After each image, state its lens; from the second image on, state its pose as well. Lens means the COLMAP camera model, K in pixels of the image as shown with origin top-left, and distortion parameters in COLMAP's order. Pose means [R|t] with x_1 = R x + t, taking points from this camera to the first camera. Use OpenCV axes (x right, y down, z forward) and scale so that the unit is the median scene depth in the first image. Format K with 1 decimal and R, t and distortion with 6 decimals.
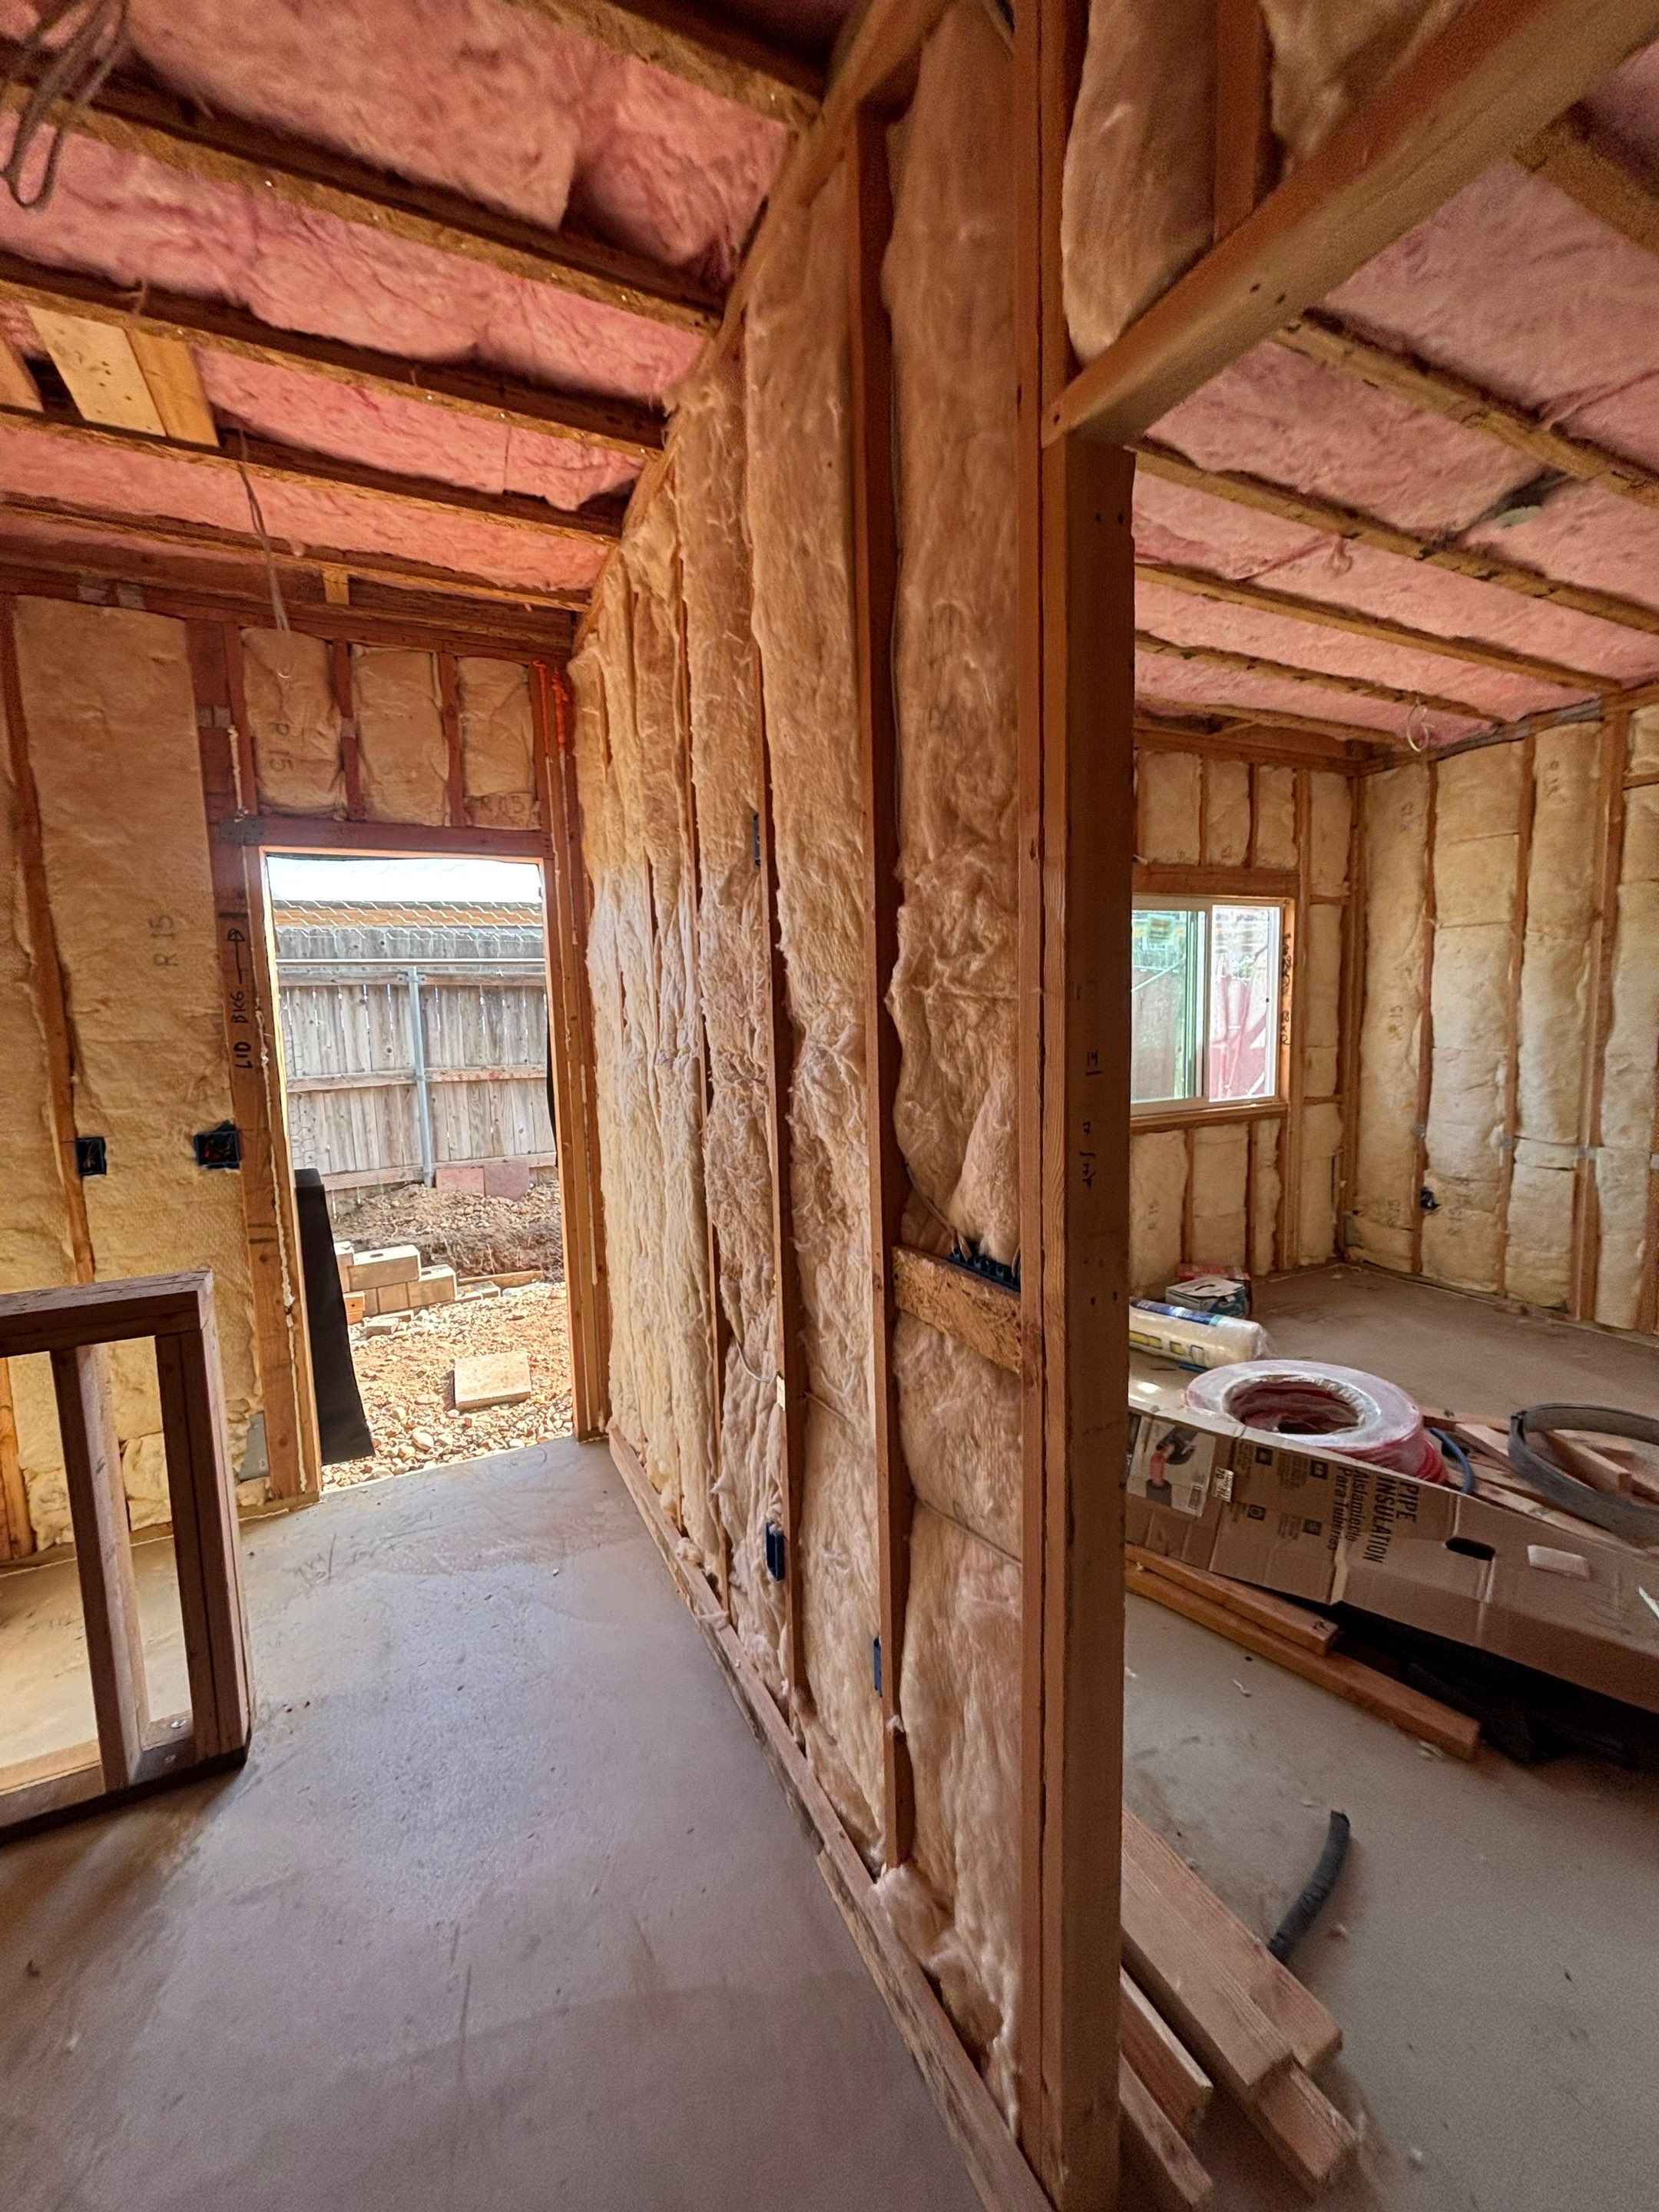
lens RADIAL K [[893.2, 0, 835.5], [0, 893.2, 1107.7], [0, 0, 1]] dist [-0.018381, 0.011237]
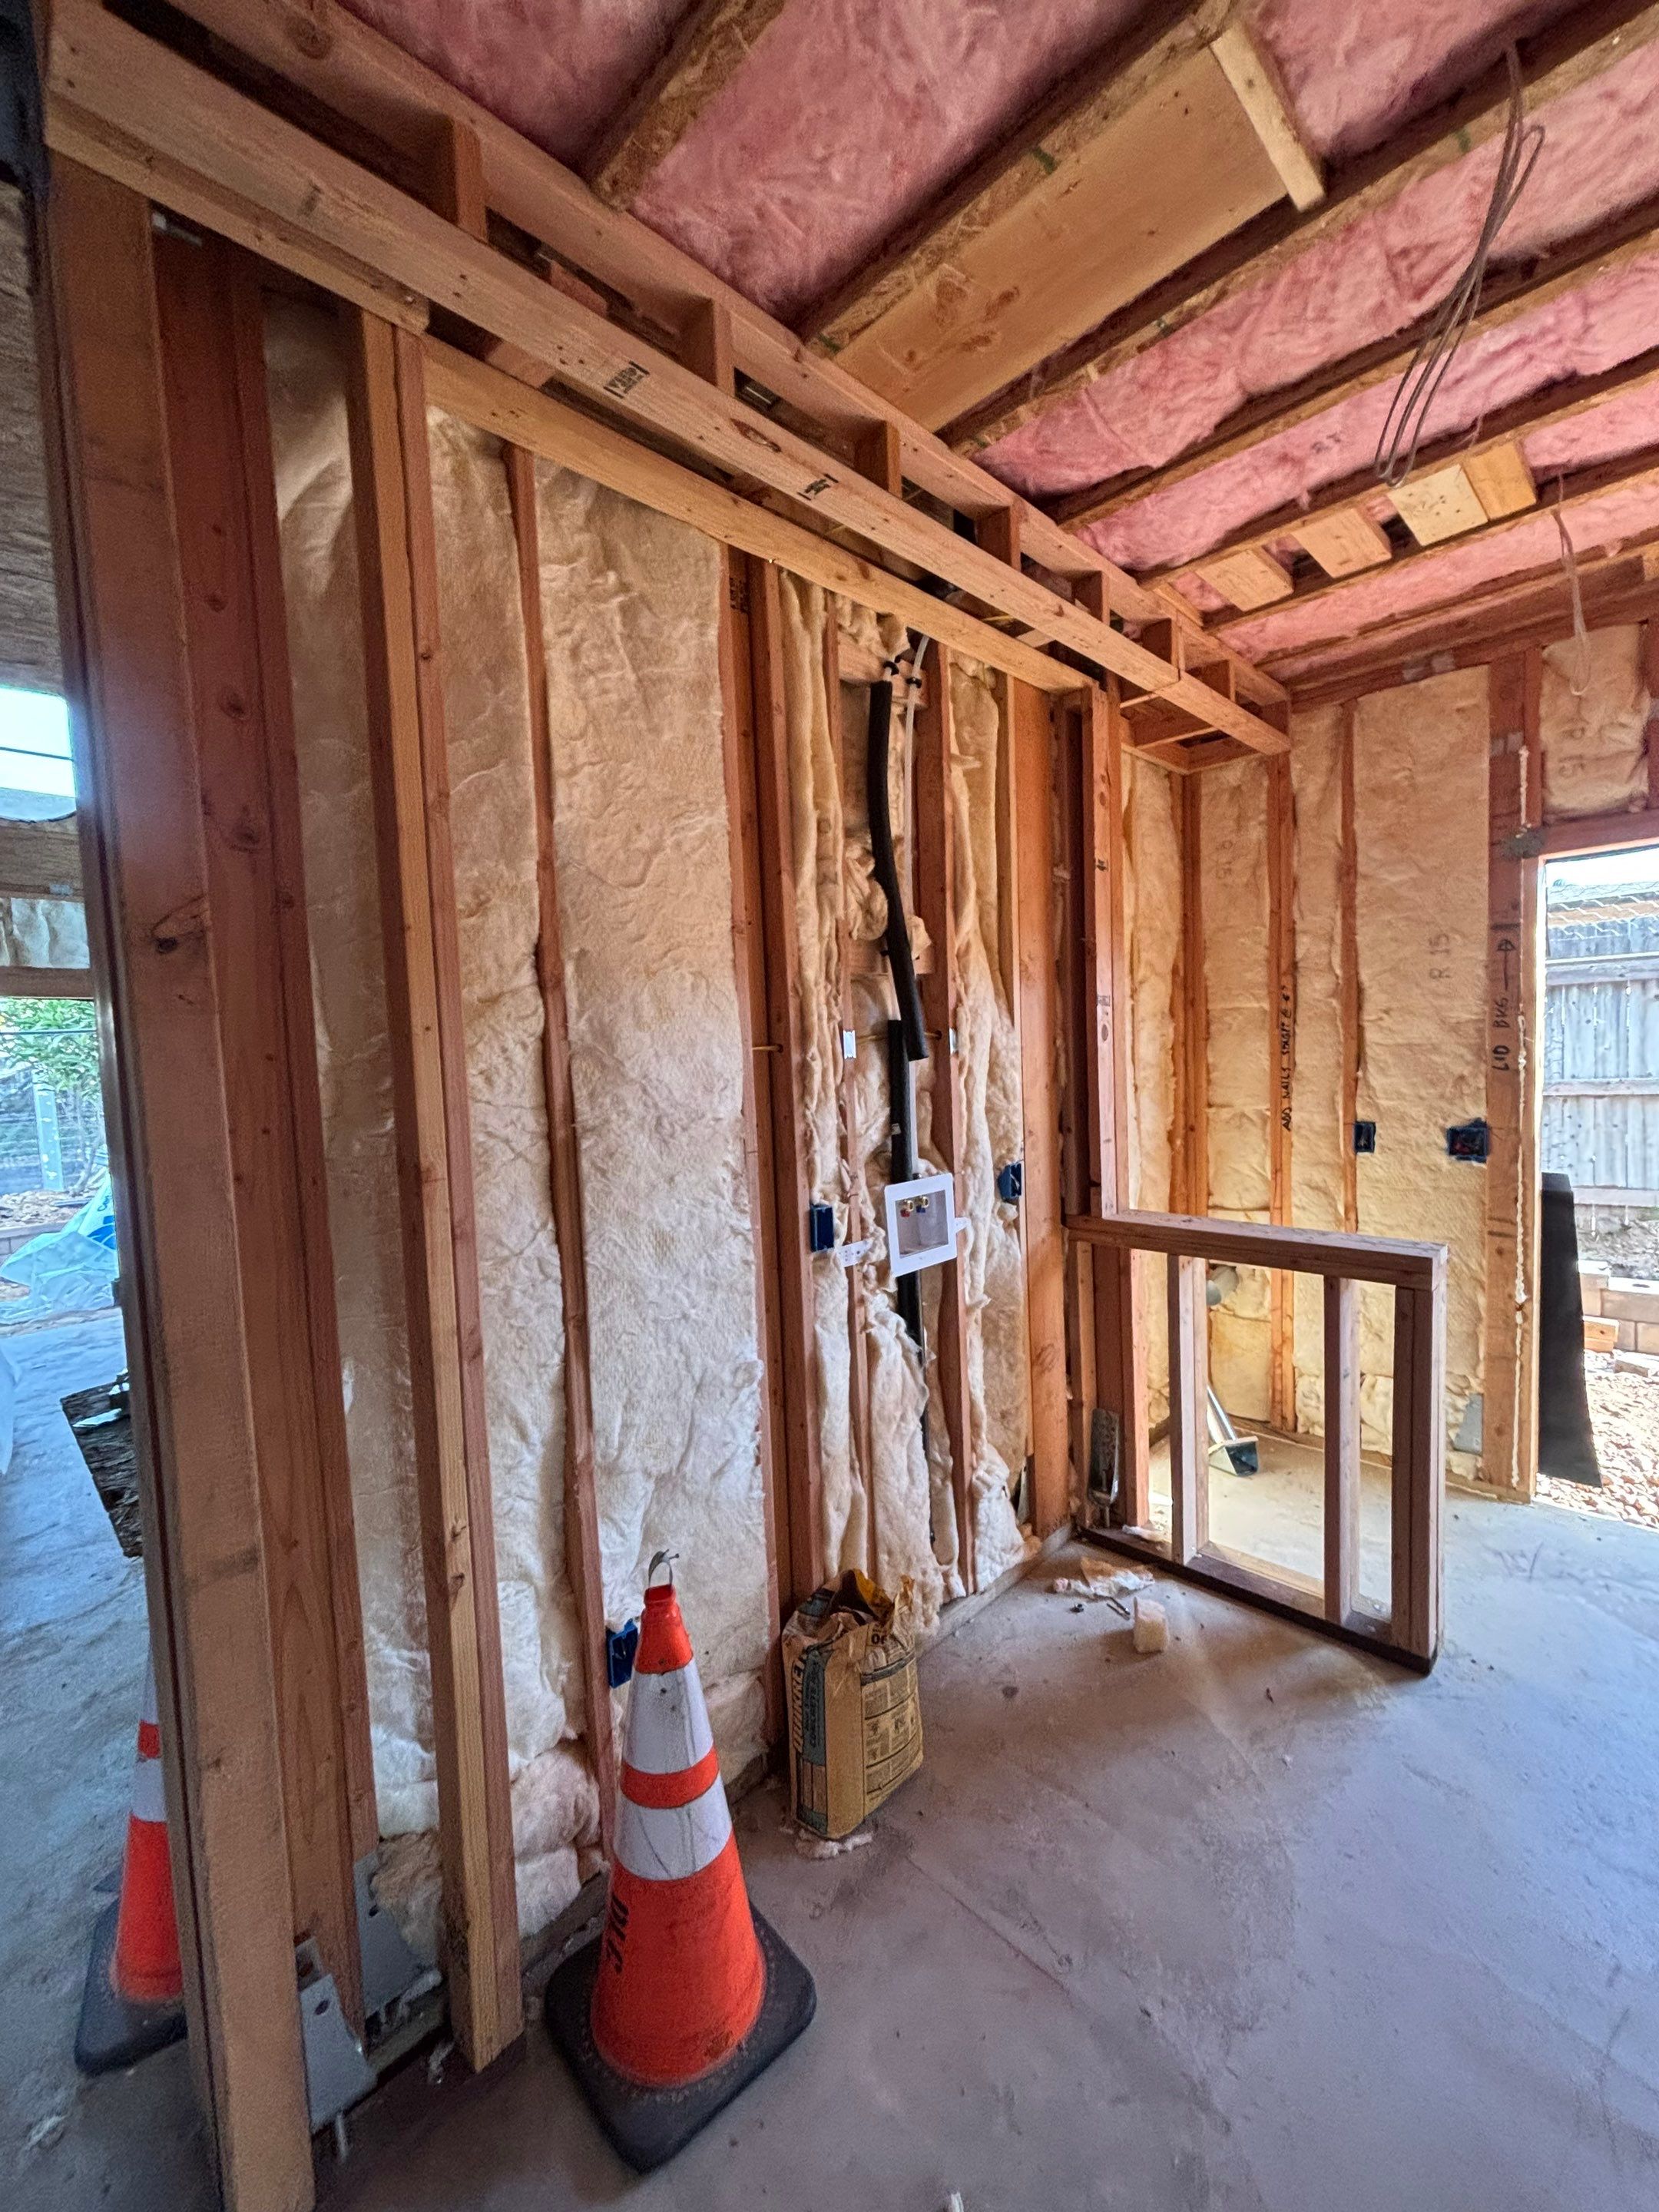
lens RADIAL K [[893.2, 0, 835.5], [0, 893.2, 1107.7], [0, 0, 1]] dist [-0.018381, 0.011237]
pose [[0.323878, 0.074708, -0.943145, 0.081610], [-0.071489, 0.995960, 0.054342, -0.000314], [0.943394, 0.049824, 0.327910, -0.097985]]
